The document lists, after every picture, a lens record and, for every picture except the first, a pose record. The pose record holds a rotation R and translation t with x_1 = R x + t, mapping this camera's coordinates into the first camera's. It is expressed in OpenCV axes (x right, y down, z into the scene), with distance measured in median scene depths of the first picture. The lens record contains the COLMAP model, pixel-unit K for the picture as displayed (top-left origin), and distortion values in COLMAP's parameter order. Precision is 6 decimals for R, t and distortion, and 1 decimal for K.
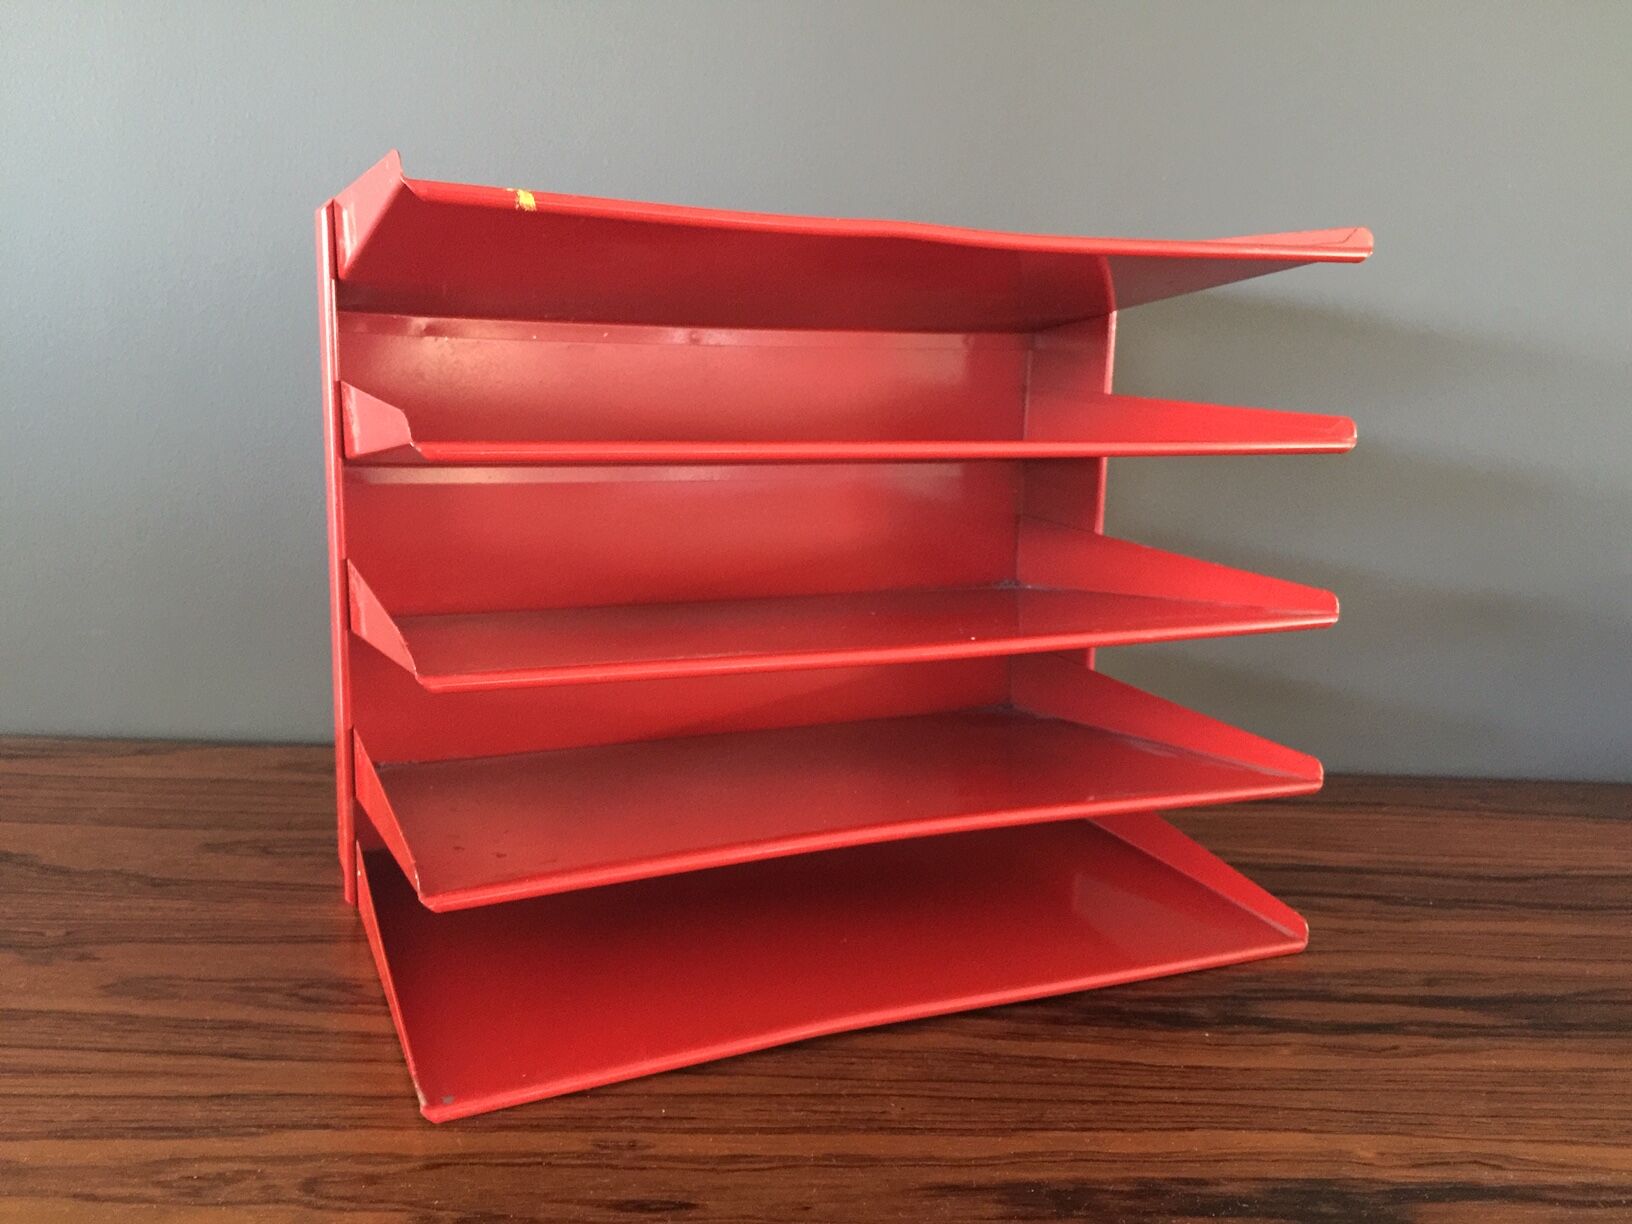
lens RADIAL K [[1425.0, 0, 812.5], [0, 1425.0, 613.1], [0, 0, 1]] dist [0.072891, -0.114962]
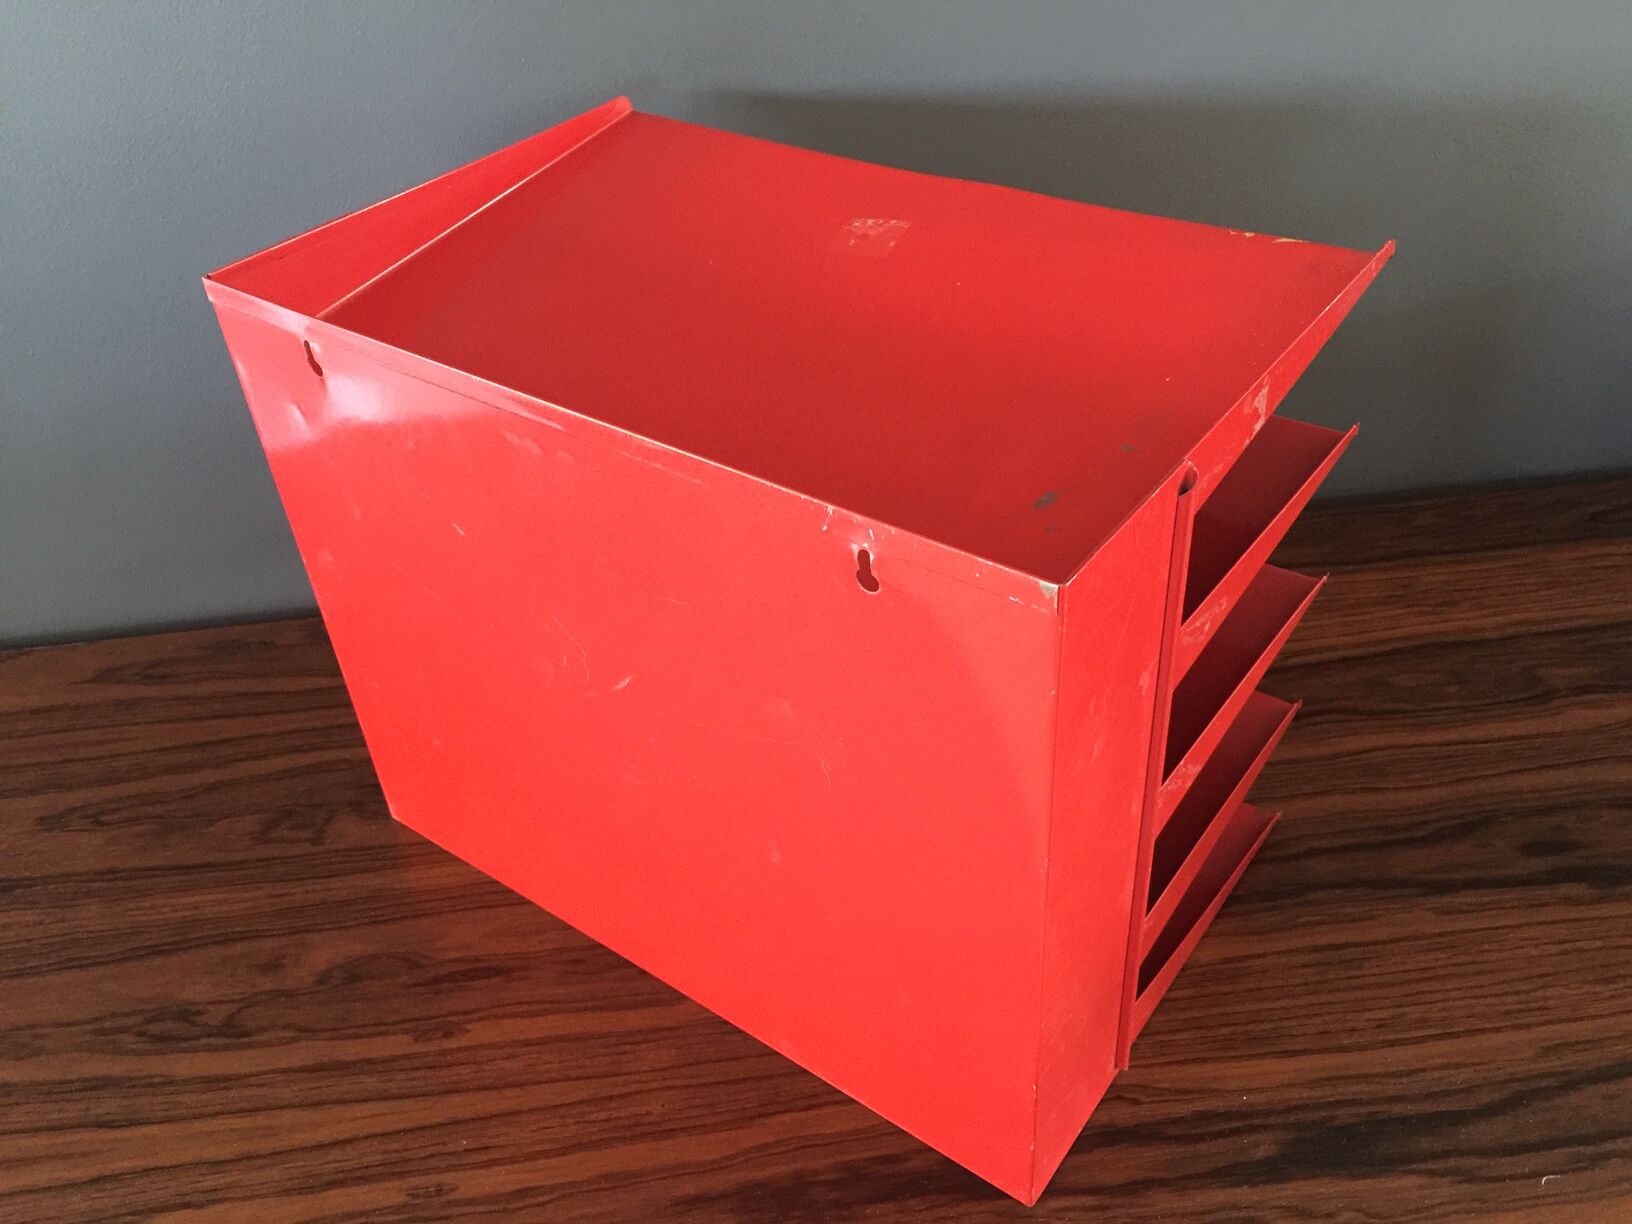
lens RADIAL K [[1425.0, 0, 814.1], [0, 1425.0, 606.8], [0, 0, 1]] dist [0.072891, -0.114962]
pose [[0.992112, -0.123859, 0.019296, 0.216191], [0.104536, 0.902442, 0.417936, -0.526155], [-0.069178, -0.412622, 0.908272, 0.058491]]
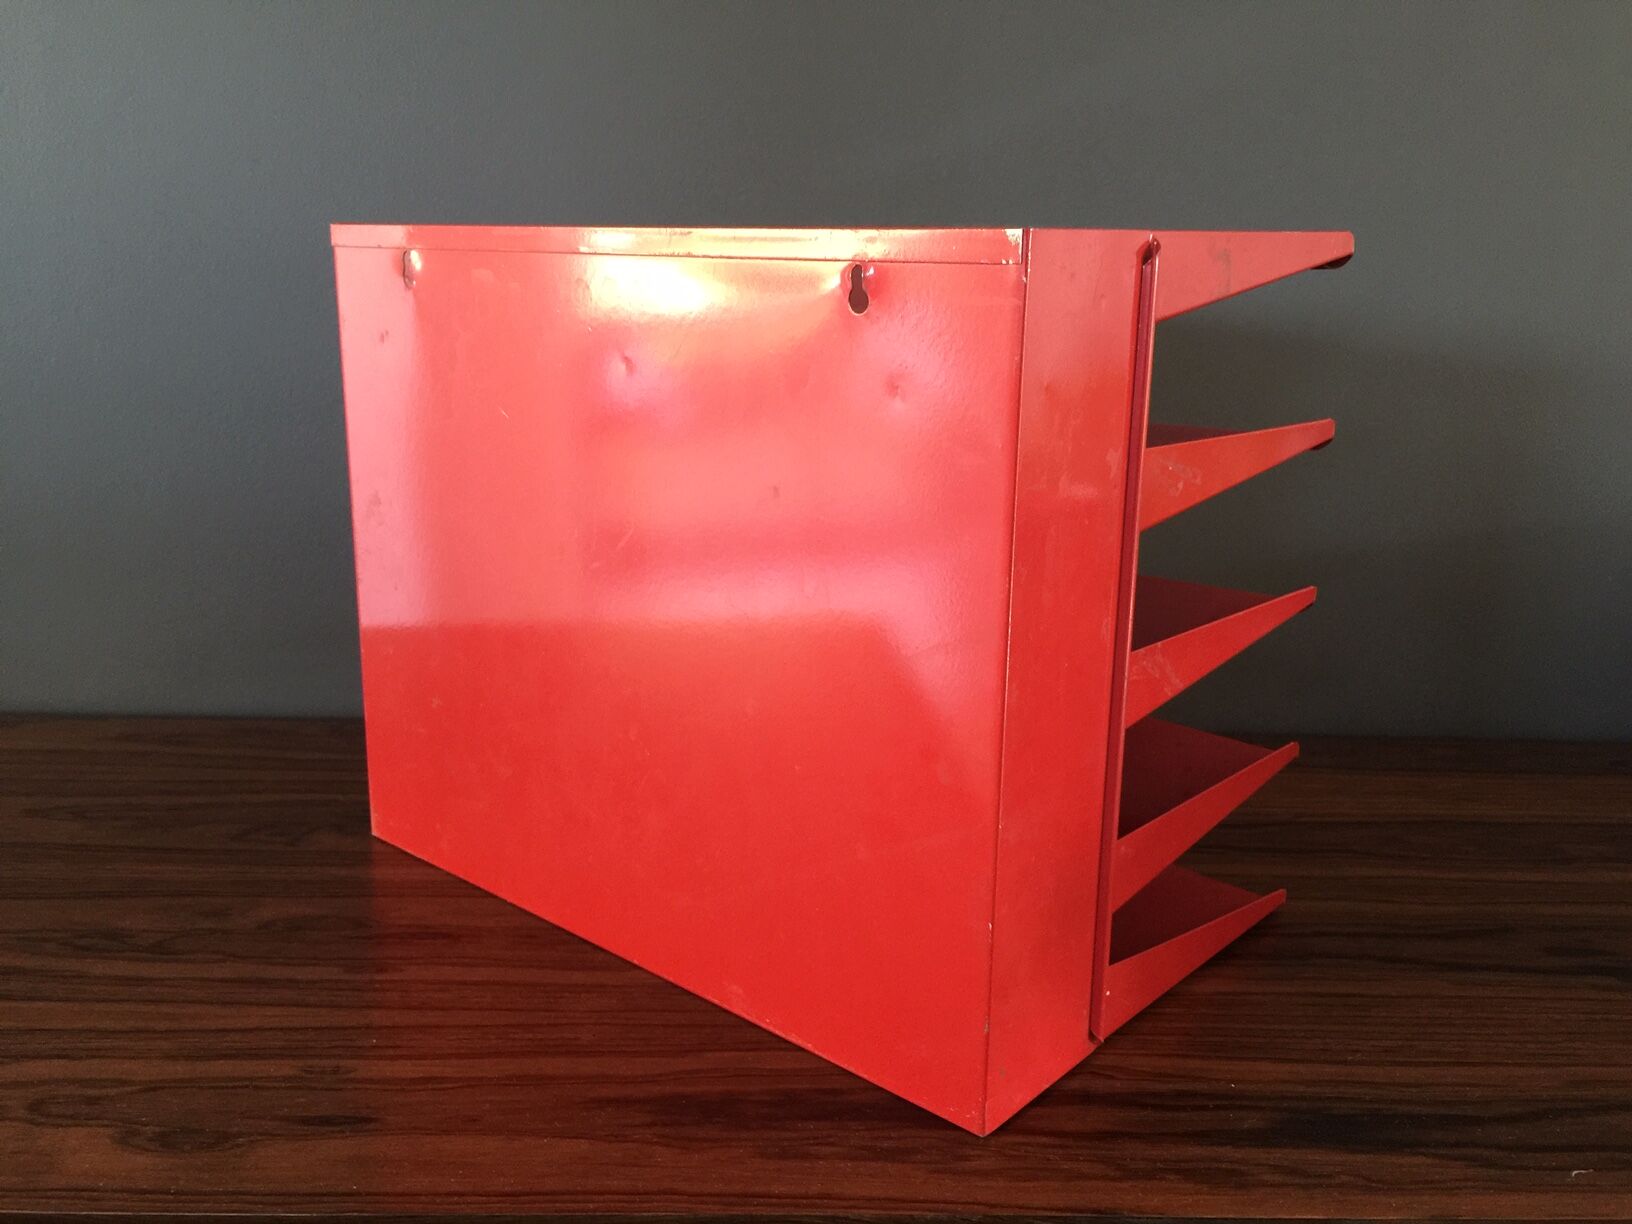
lens RADIAL K [[1425.0, 0, 817.7], [0, 1425.0, 610.4], [0, 0, 1]] dist [0.072891, -0.114962]
pose [[0.999905, -0.011565, 0.007447, 0.229730], [0.011392, 0.999674, 0.022829, -0.009123], [-0.007708, -0.022742, 0.999712, -0.110307]]
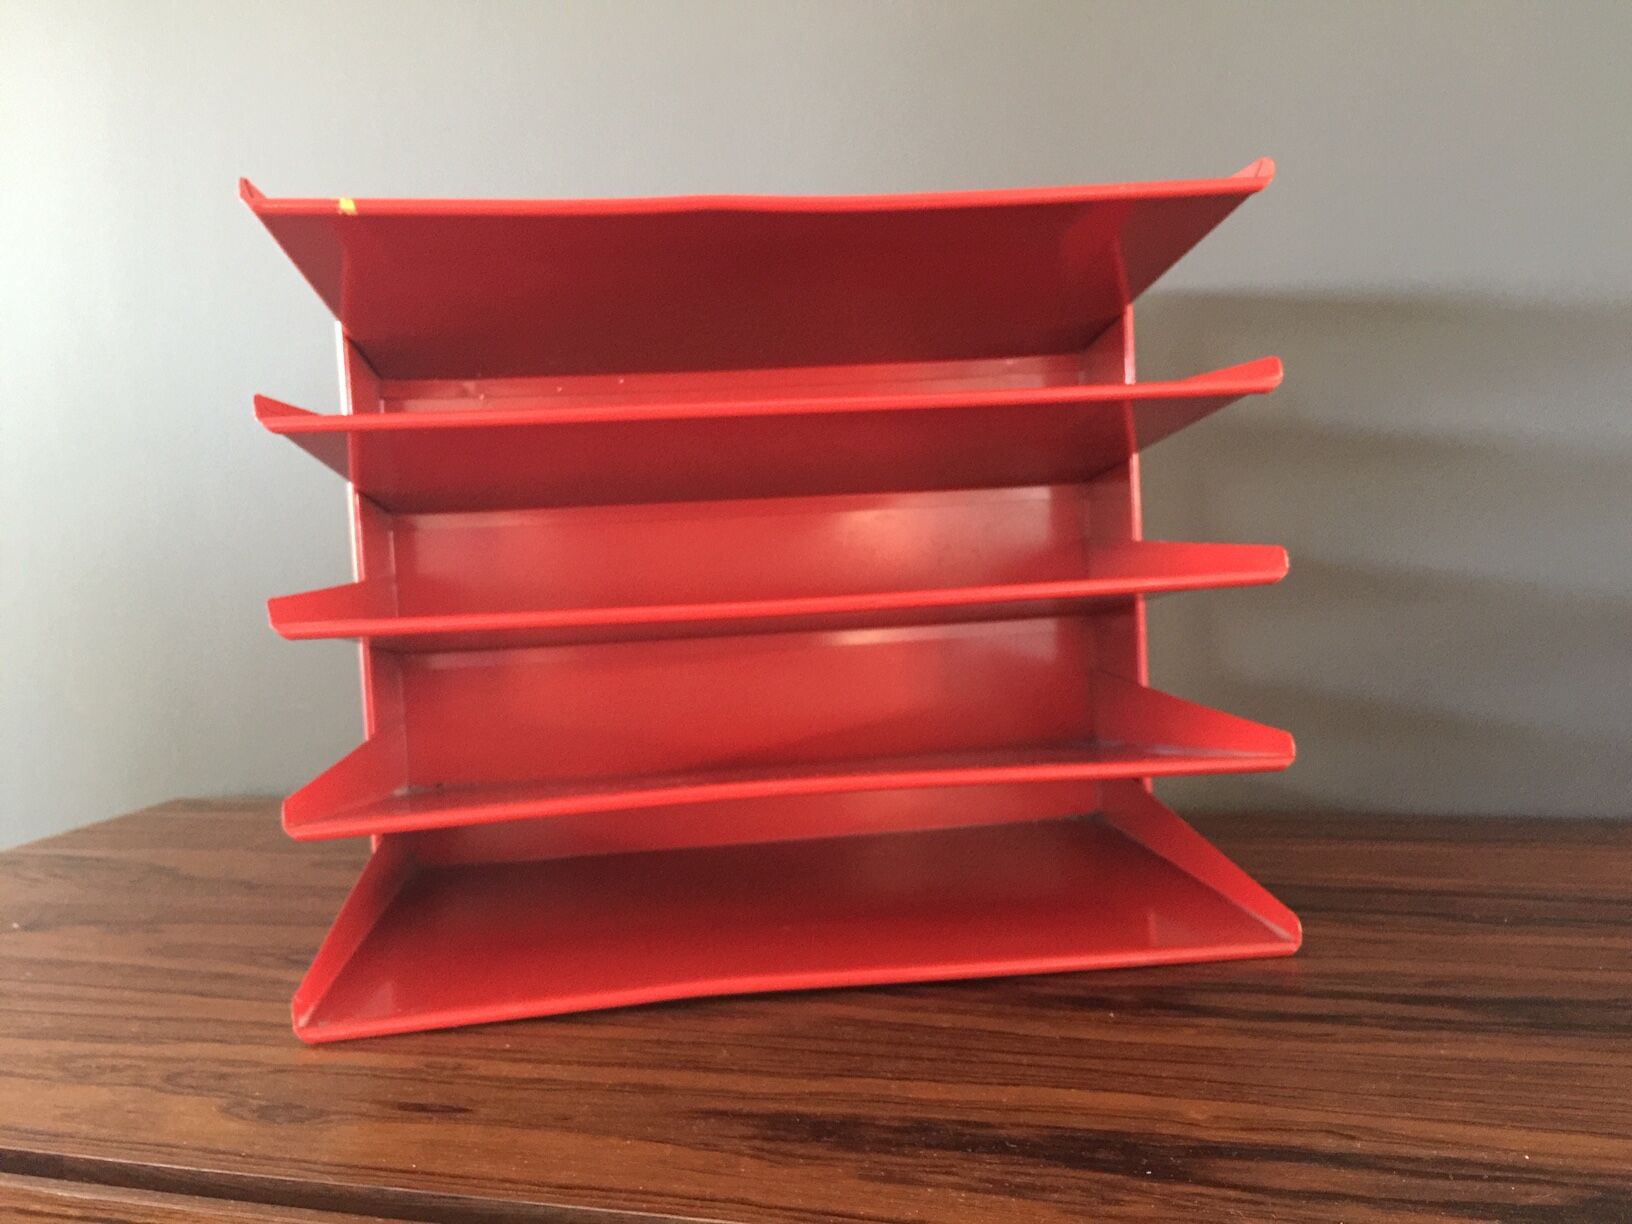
lens RADIAL K [[1425.0, 0, 806.9], [0, 1425.0, 613.8], [0, 0, 1]] dist [0.072891, -0.114962]
pose [[0.948206, -0.059846, -0.311968, 0.431553], [0.018116, 0.990682, -0.134984, 0.176989], [0.317140, 0.122341, 0.940455, 0.053035]]
